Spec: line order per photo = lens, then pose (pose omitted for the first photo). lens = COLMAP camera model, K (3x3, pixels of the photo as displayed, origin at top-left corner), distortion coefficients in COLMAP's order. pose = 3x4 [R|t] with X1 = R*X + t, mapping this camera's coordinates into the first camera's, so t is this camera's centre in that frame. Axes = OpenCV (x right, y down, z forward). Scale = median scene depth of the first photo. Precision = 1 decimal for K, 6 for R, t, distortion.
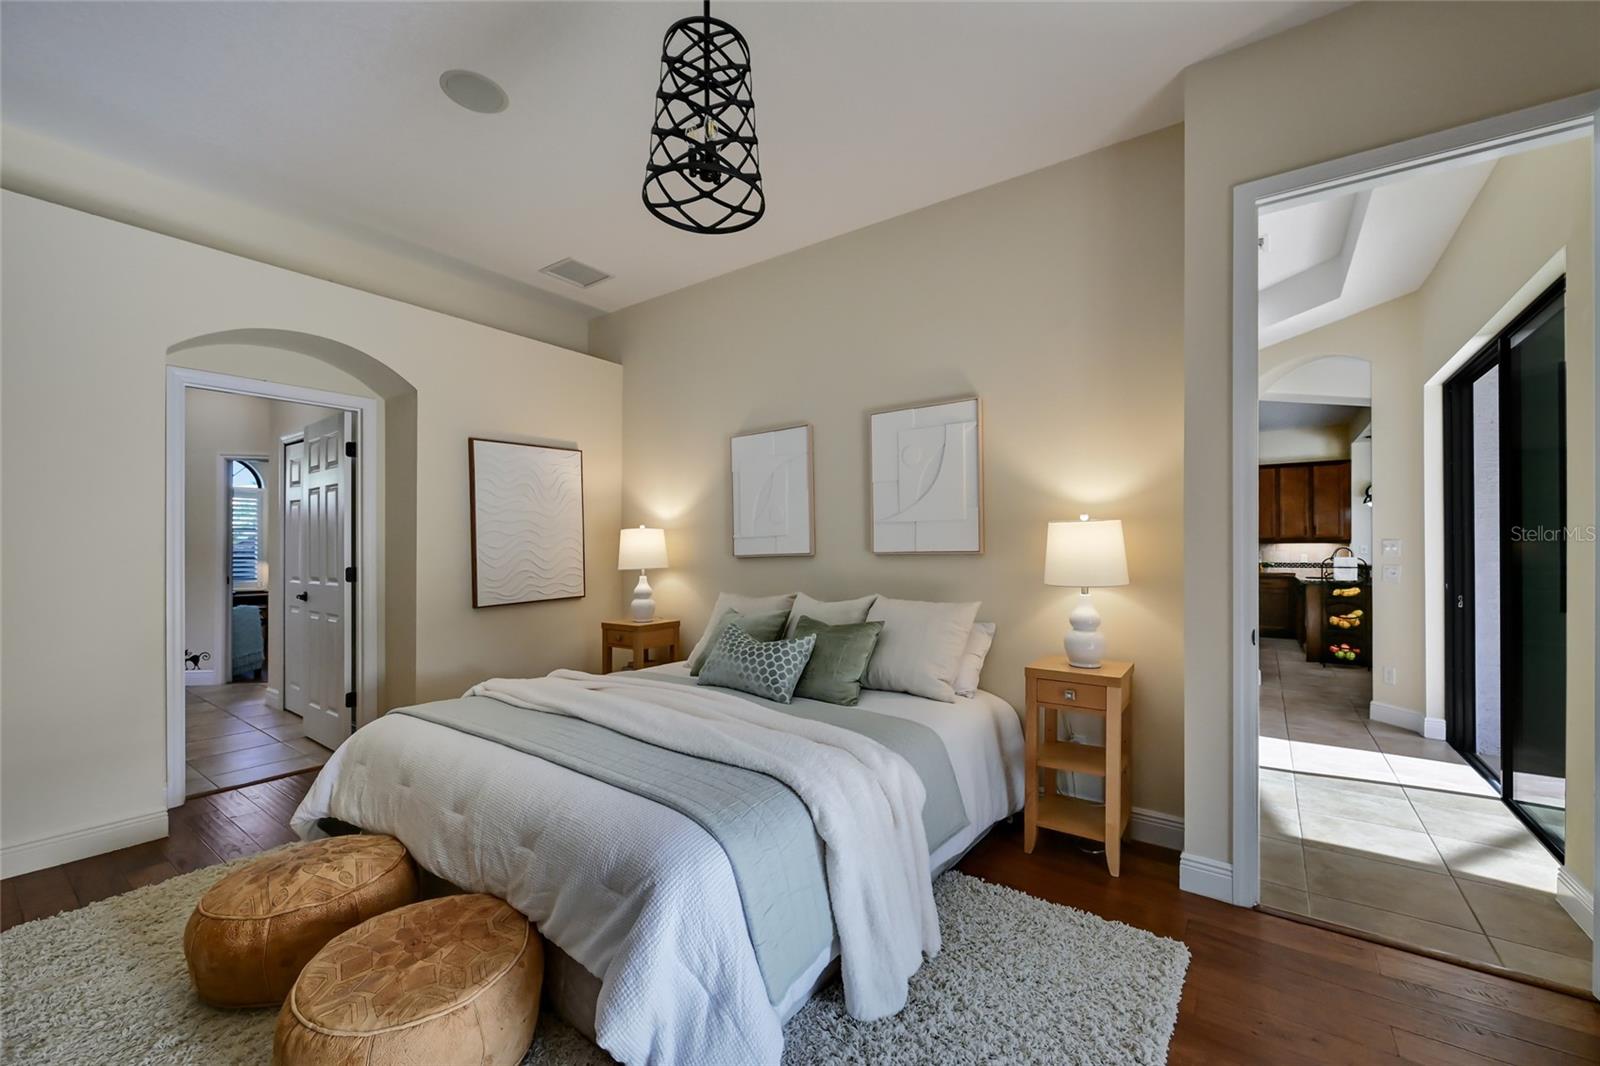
lens RADIAL K [[630.3, 0, 805.8], [0, 630.3, 556.7], [0, 0, 1]] dist [0.000403, 0.000000]
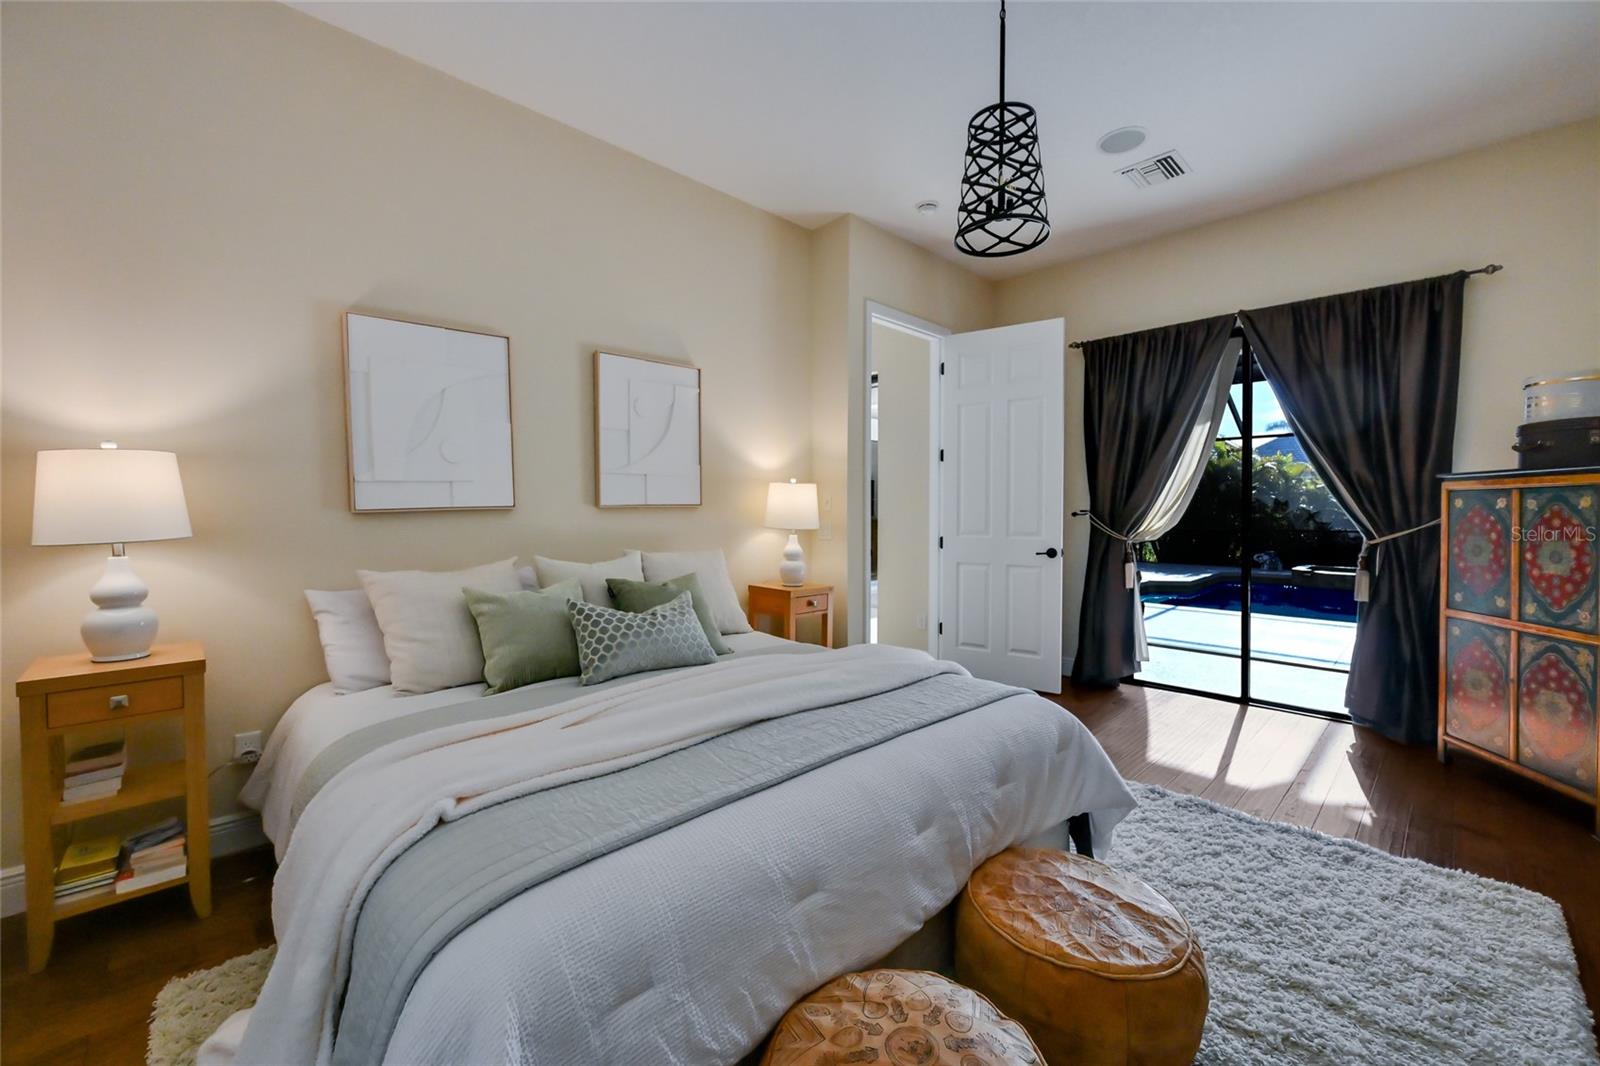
lens RADIAL K [[655.2, 0, 804.4], [0, 655.2, 522.0], [0, 0, 1]] dist [0.000508, 0.000060]
pose [[0.181761, -0.025893, 0.983002, -0.717586], [-0.001150, 0.999647, 0.026544, -0.007429], [-0.983342, -0.005955, 0.181667, 0.504323]]
